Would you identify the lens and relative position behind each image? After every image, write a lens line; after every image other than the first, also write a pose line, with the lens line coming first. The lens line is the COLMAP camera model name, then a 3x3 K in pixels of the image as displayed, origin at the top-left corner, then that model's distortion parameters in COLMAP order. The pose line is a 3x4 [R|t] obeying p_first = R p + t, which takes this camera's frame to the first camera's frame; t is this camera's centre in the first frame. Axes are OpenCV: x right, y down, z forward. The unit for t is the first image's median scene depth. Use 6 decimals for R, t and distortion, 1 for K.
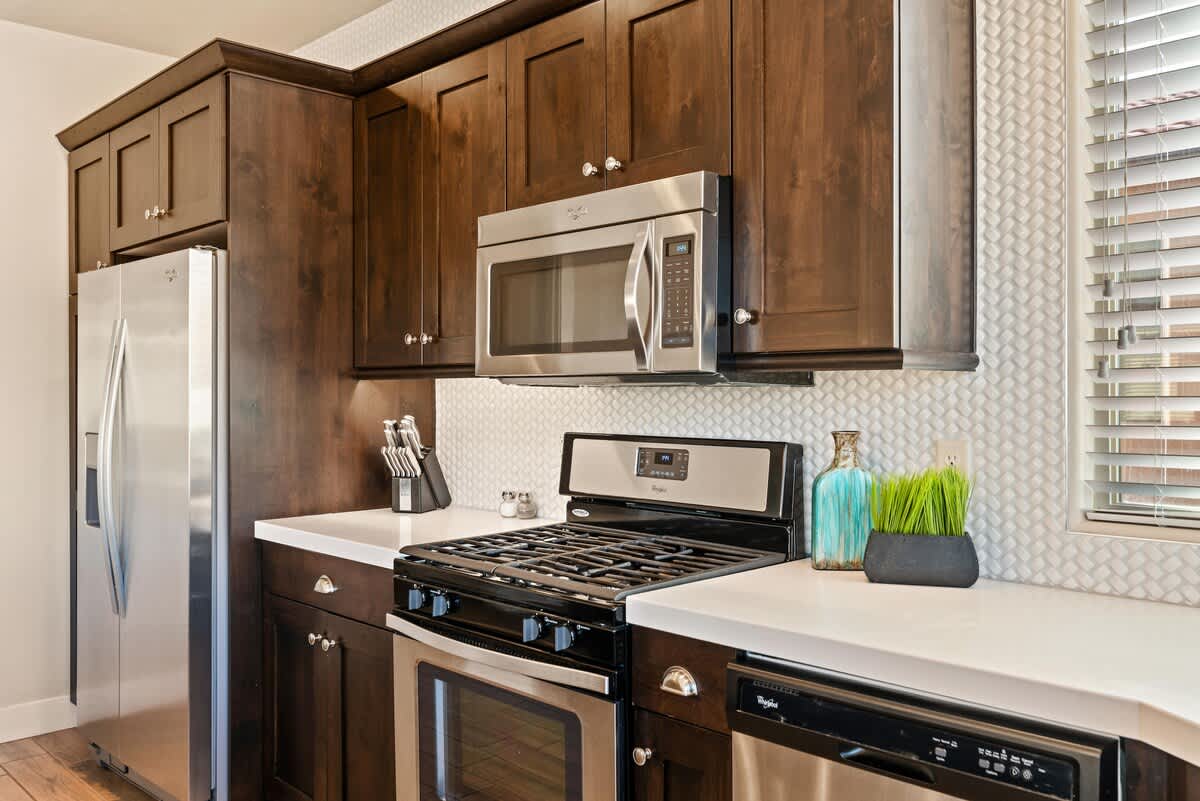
lens RADIAL K [[1005.5, 0, 600.0], [0, 1005.5, 400.5], [0, 0, 1]] dist [-0.006870, 0.000135]
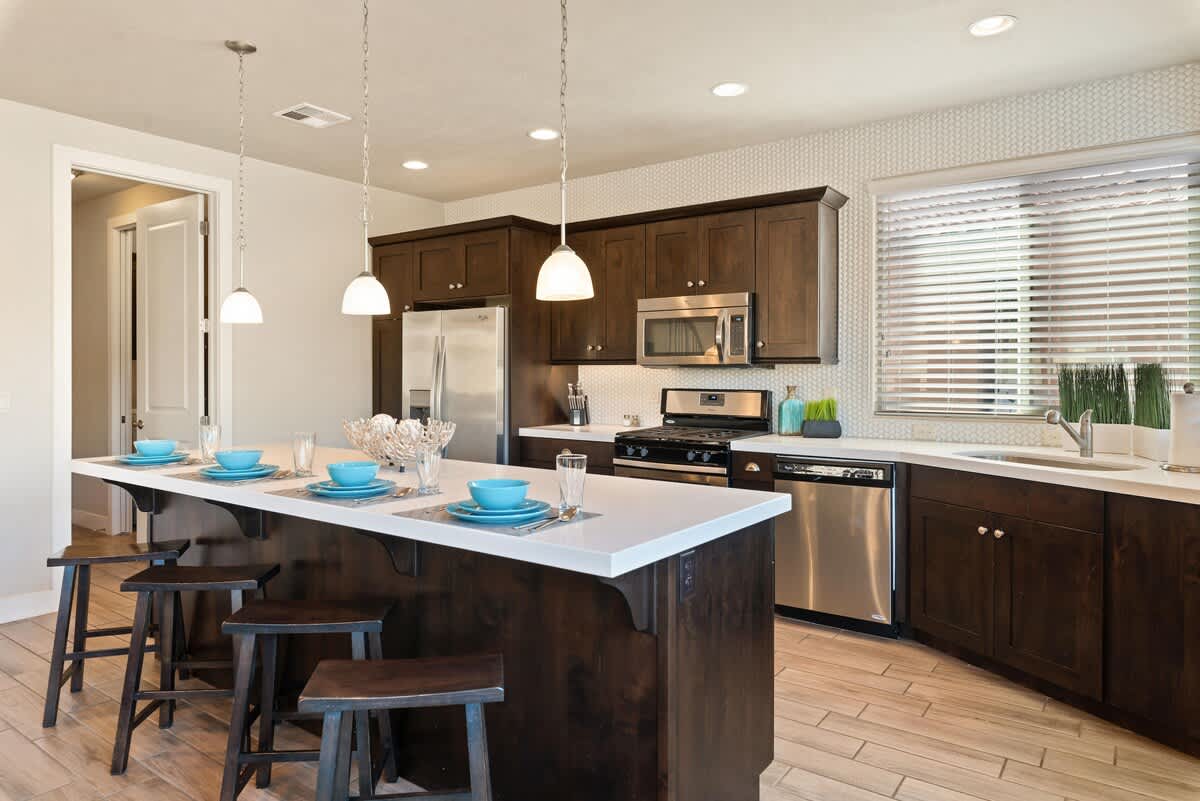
lens RADIAL K [[751.3, 0, 601.0], [0, 751.3, 387.1], [0, 0, 1]] dist [0.003312, 0.001234]
pose [[0.983650, 0.001383, 0.180083, -0.624846], [-0.003094, 0.999953, 0.009217, 0.016297], [-0.180062, -0.009624, 0.983608, -0.912420]]
